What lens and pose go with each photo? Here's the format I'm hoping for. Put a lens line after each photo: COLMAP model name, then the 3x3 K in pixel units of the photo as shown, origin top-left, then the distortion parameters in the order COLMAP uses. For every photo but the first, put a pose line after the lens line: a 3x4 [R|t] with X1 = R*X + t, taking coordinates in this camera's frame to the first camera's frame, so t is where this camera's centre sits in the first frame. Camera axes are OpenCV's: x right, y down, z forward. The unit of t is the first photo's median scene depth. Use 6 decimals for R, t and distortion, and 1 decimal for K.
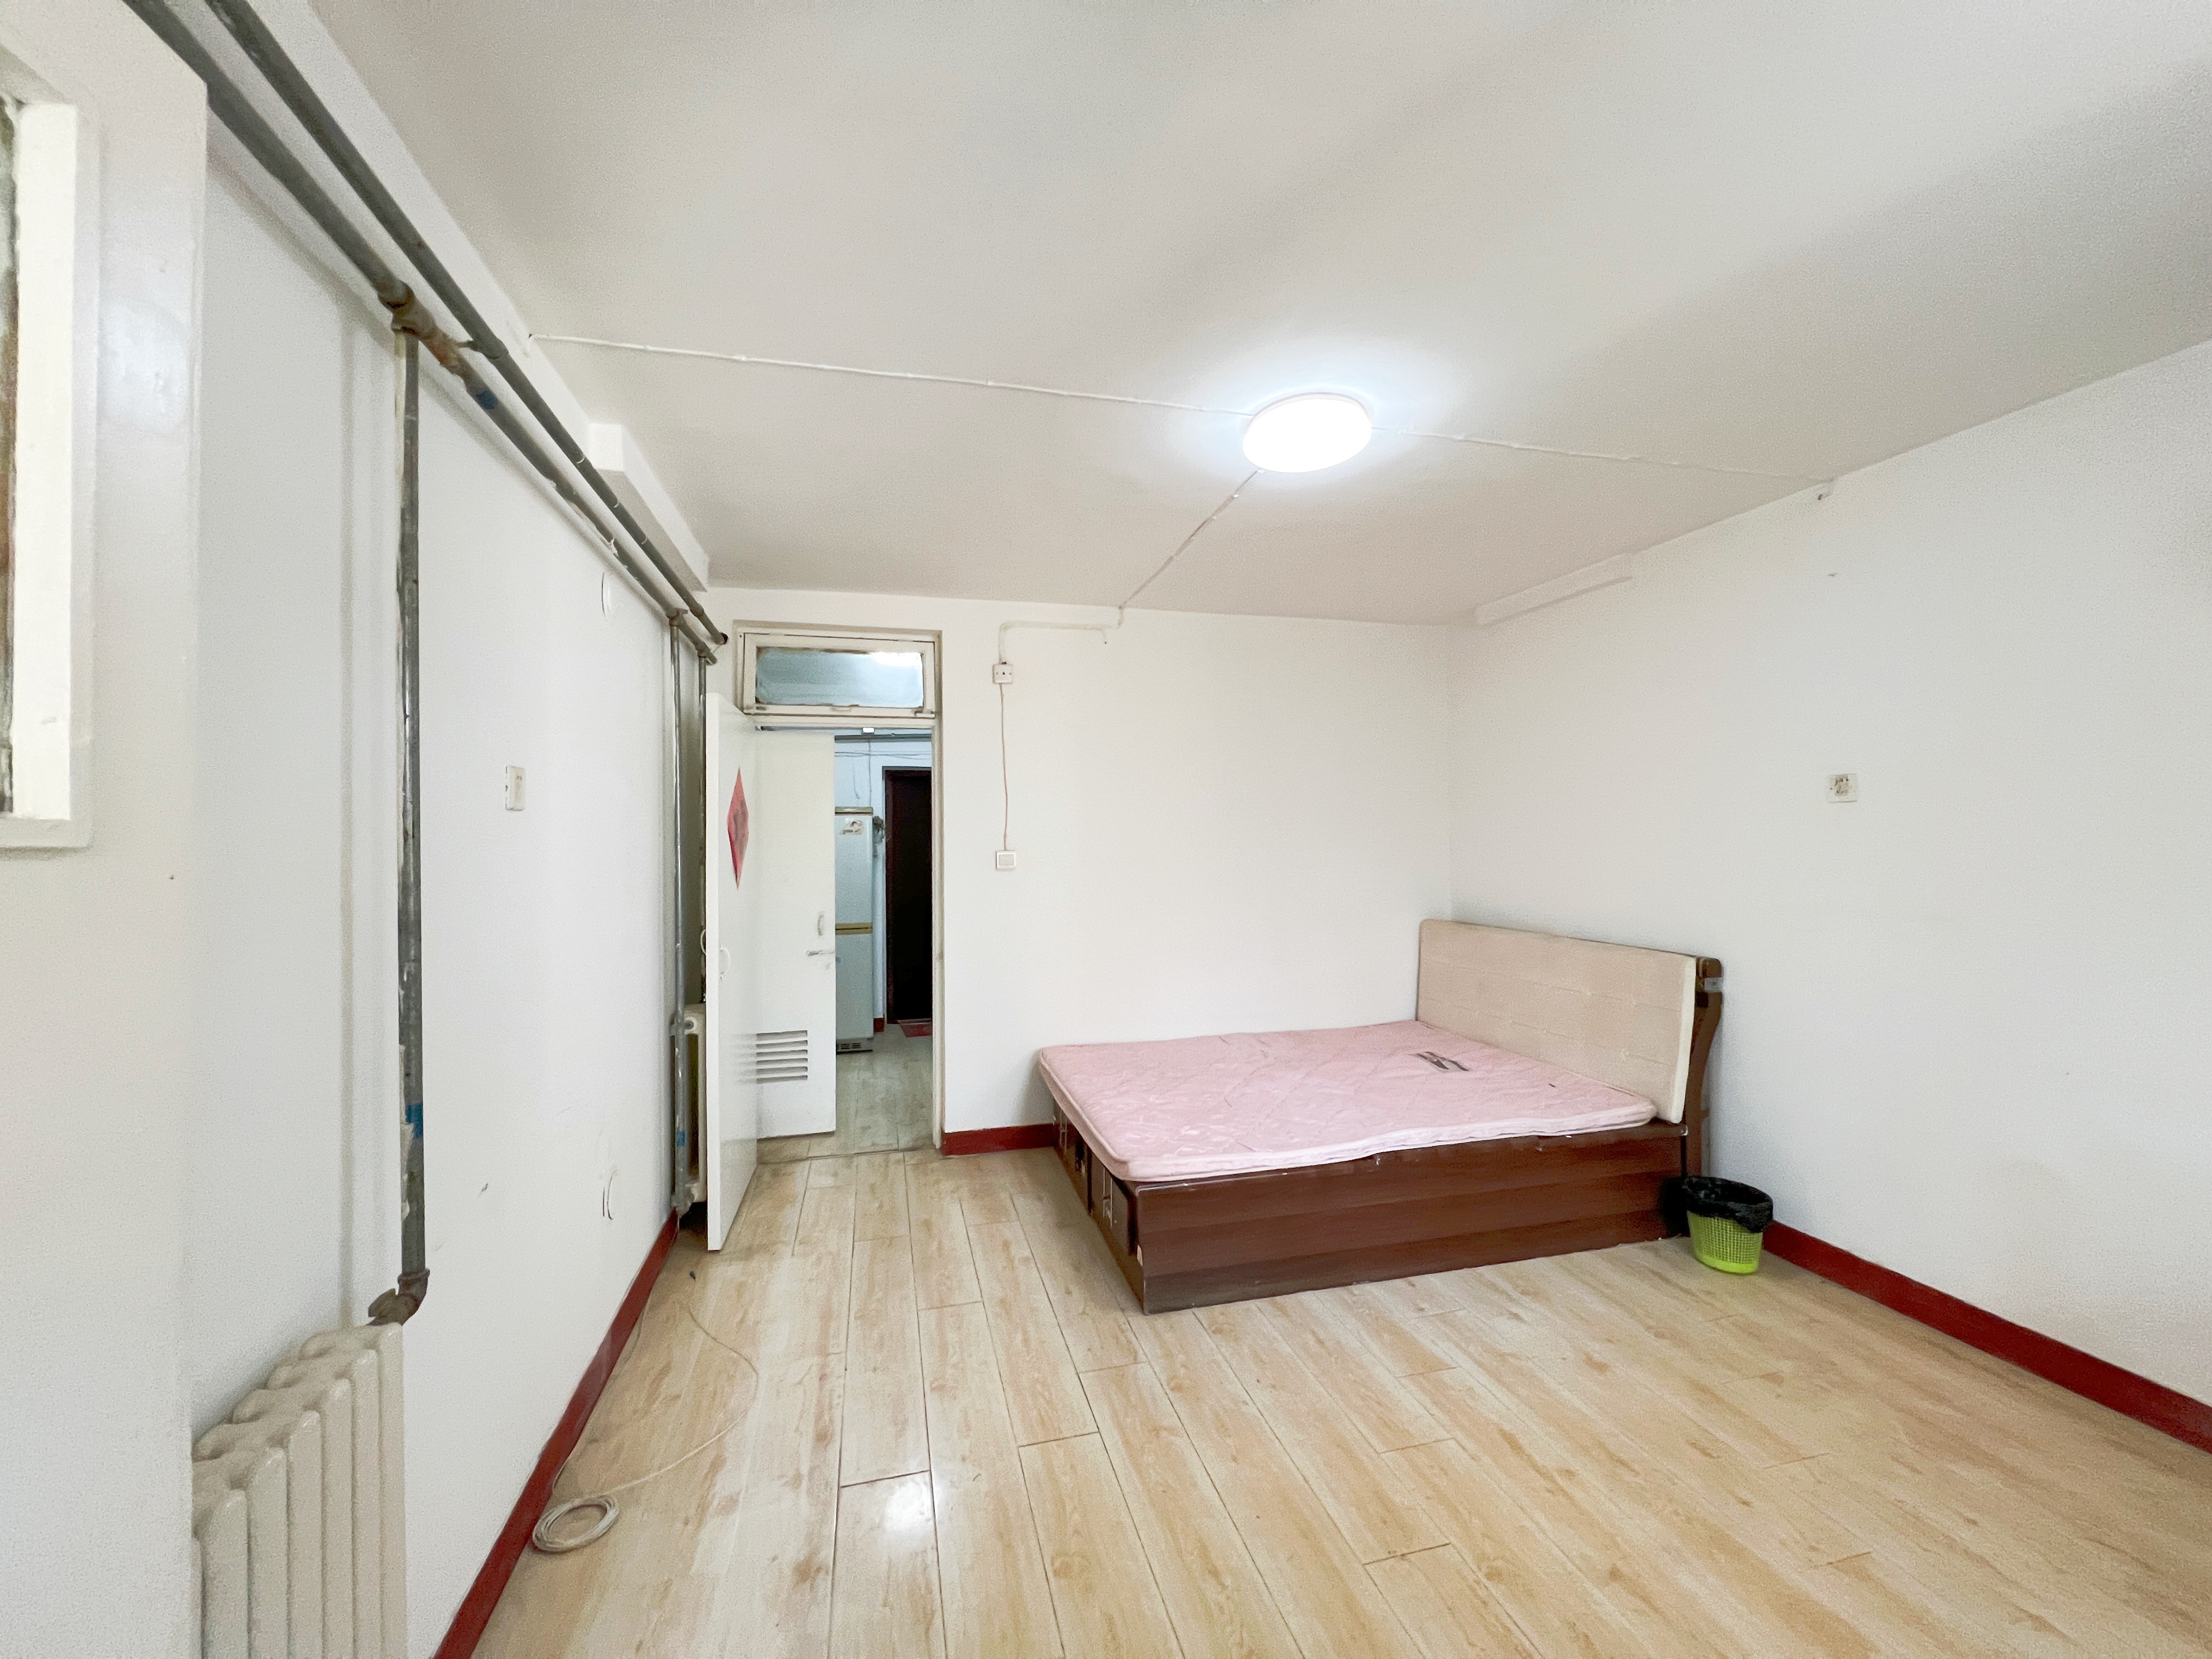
lens RADIAL K [[874.5, 0, 1111.3], [0, 874.5, 836.5], [0, 0, 1]] dist [0.000875, -0.000469]
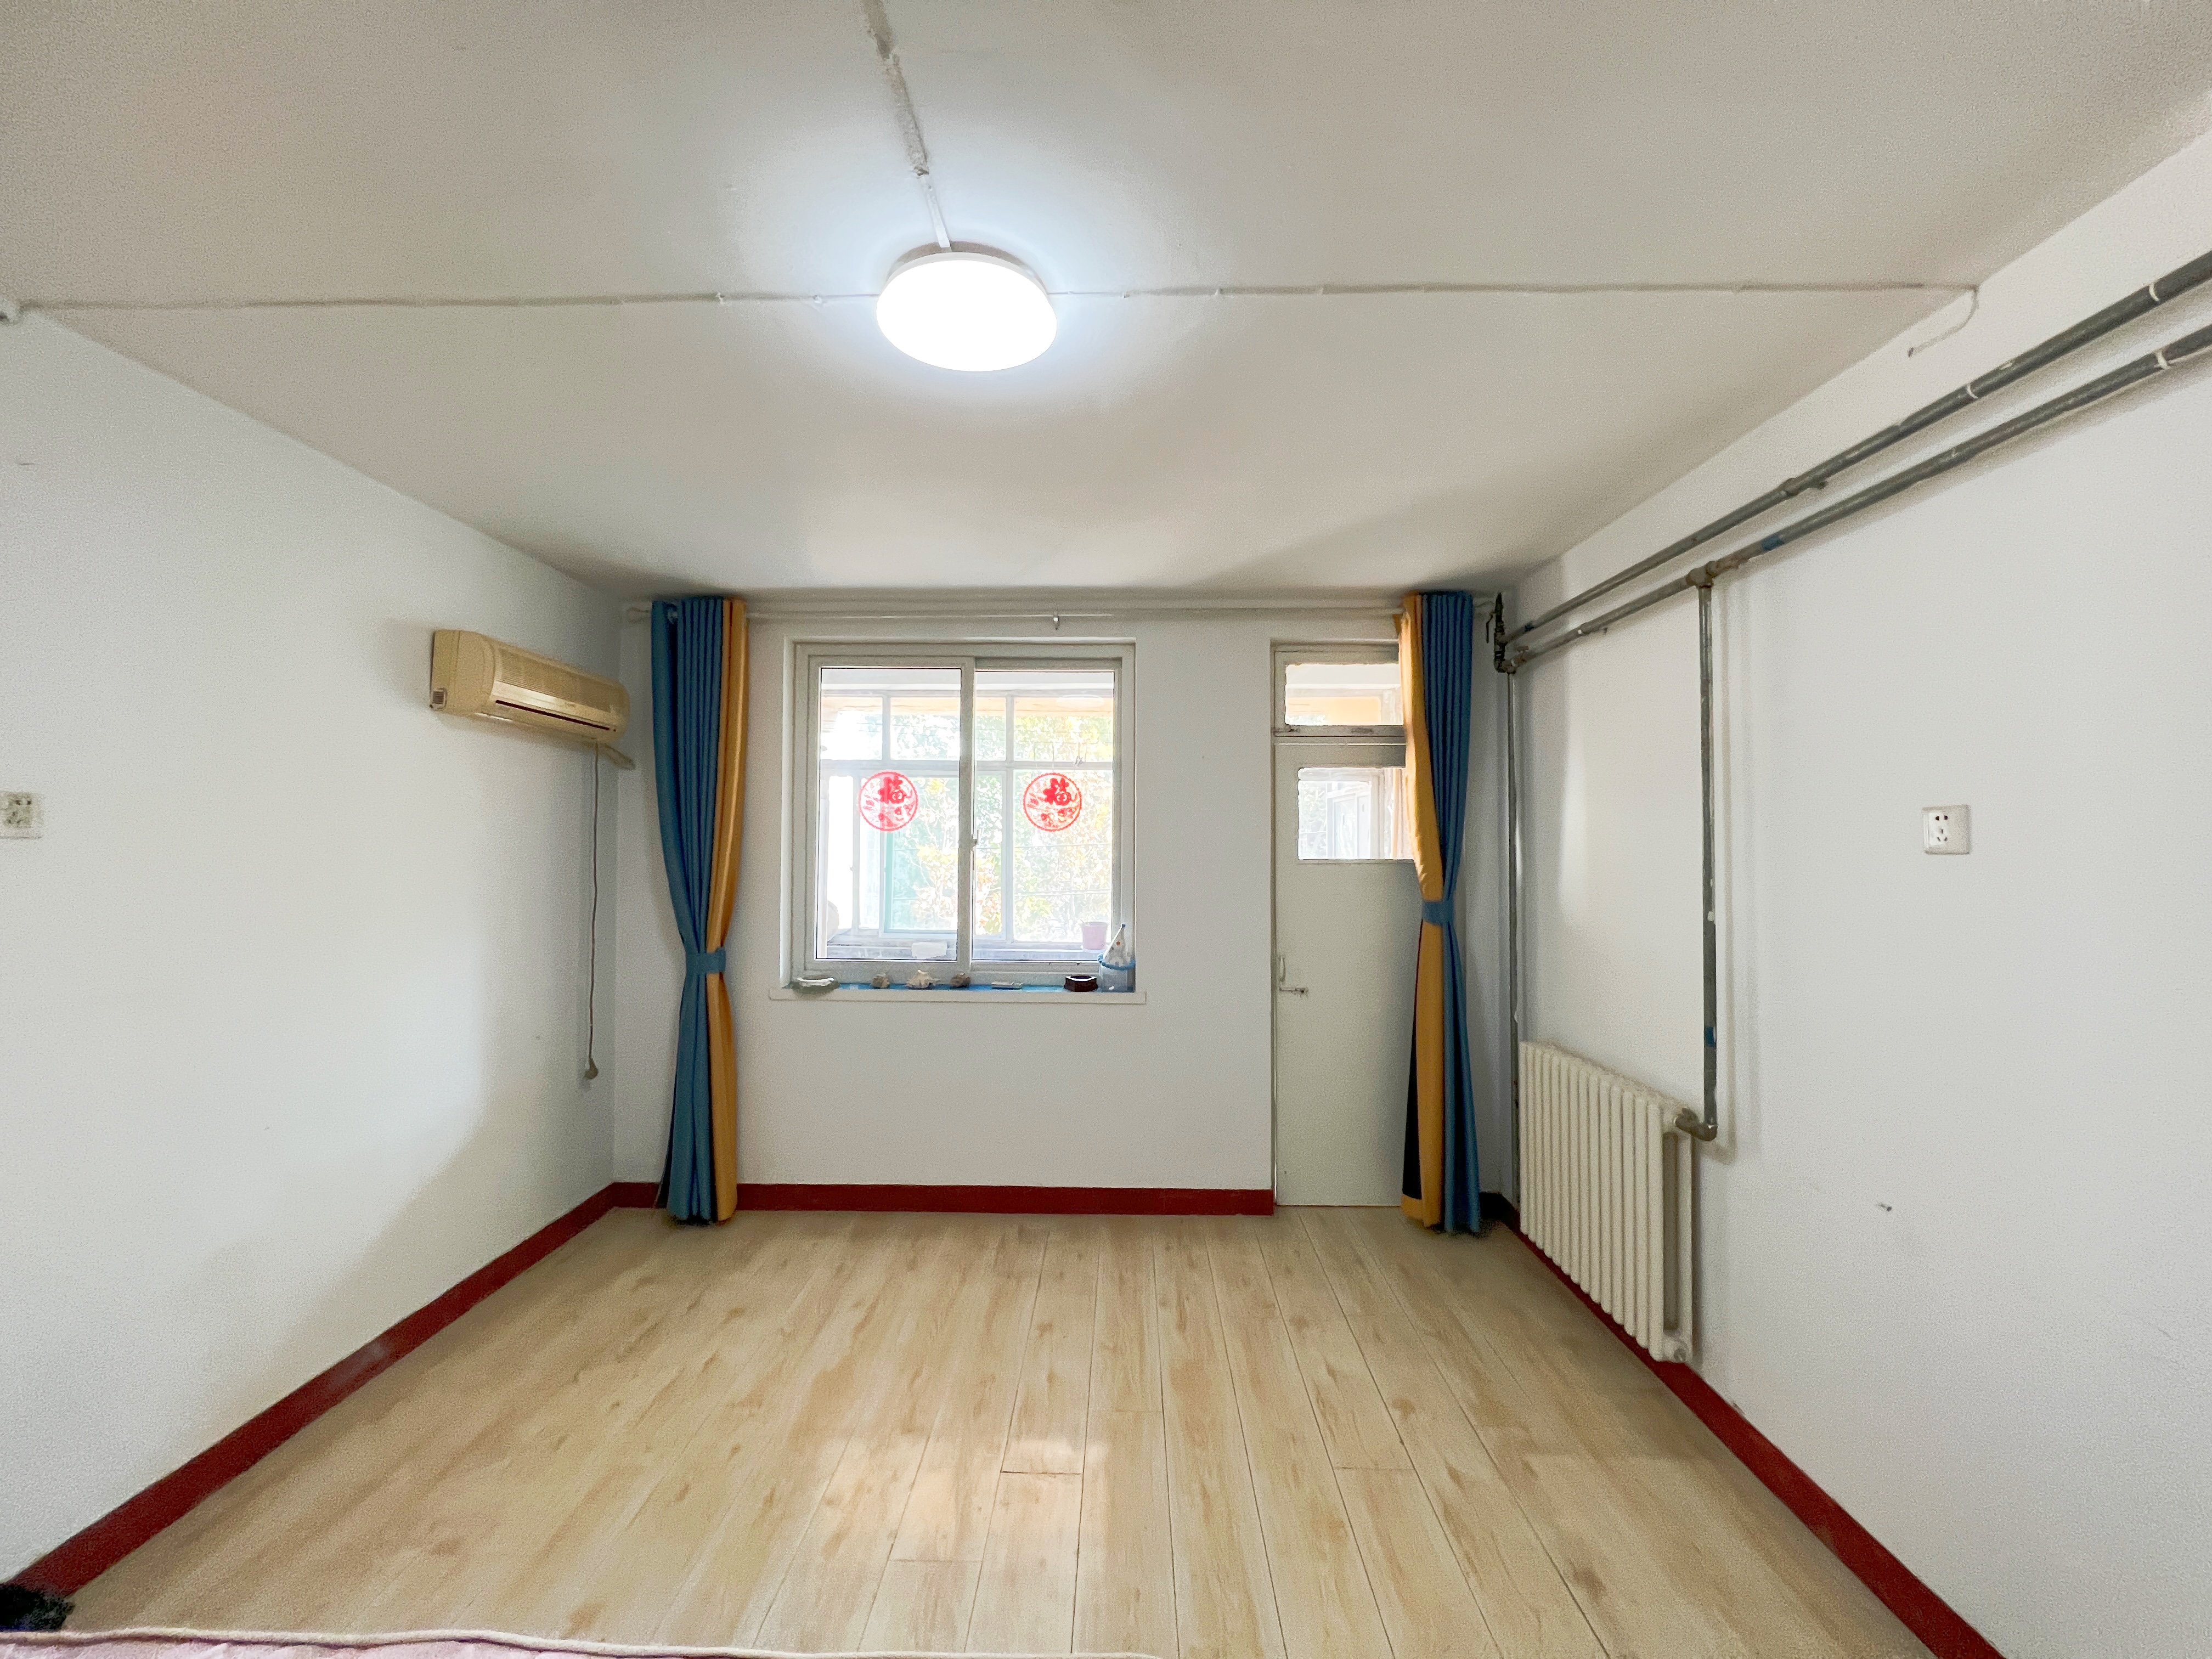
lens RADIAL K [[874.5, 0, 1095.8], [0, 874.5, 825.6], [0, 0, 1]] dist [0.000875, -0.000469]
pose [[-0.957408, 0.013940, 0.288401, -0.086533], [0.006213, 0.999597, -0.027692, -0.037897], [-0.288671, -0.024721, -0.957109, 1.970120]]
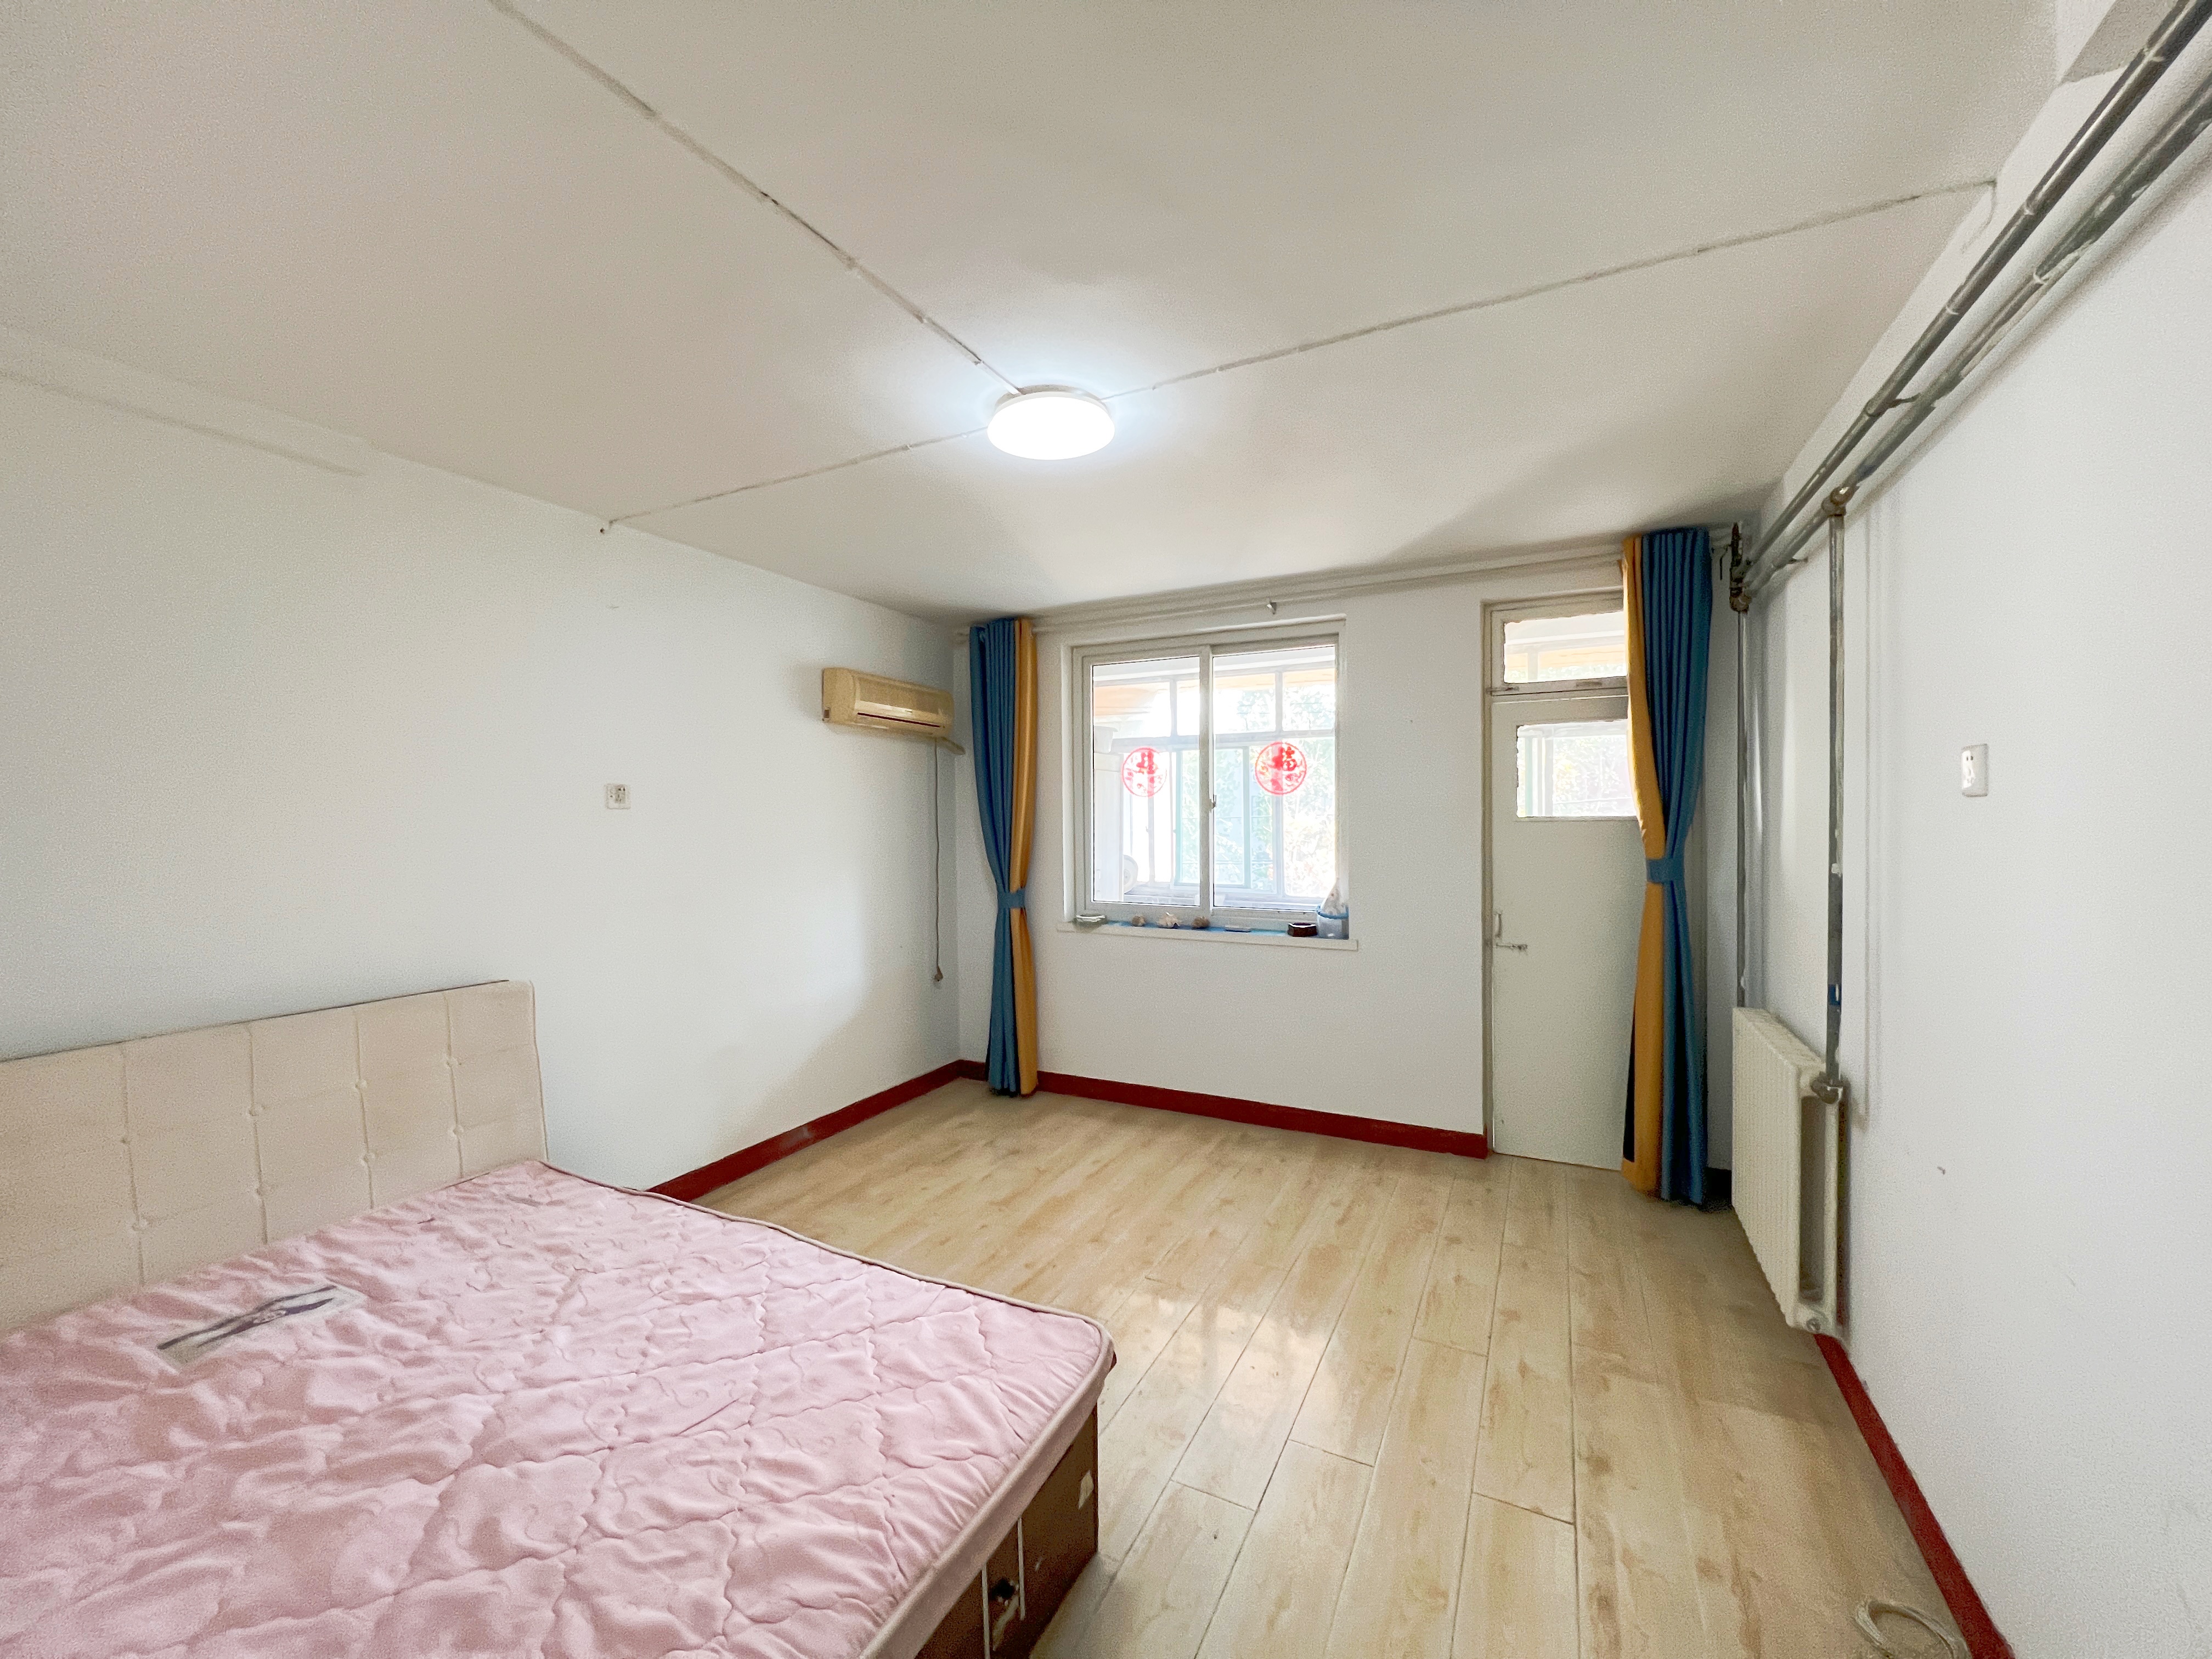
lens RADIAL K [[874.5, 0, 1099.0], [0, 874.5, 830.2], [0, 0, 1]] dist [0.000875, -0.000469]
pose [[-0.736362, 0.004934, 0.676570, -0.580923], [0.014810, 0.999851, 0.008828, -0.016727], [-0.676425, 0.016520, -0.736326, 2.048185]]
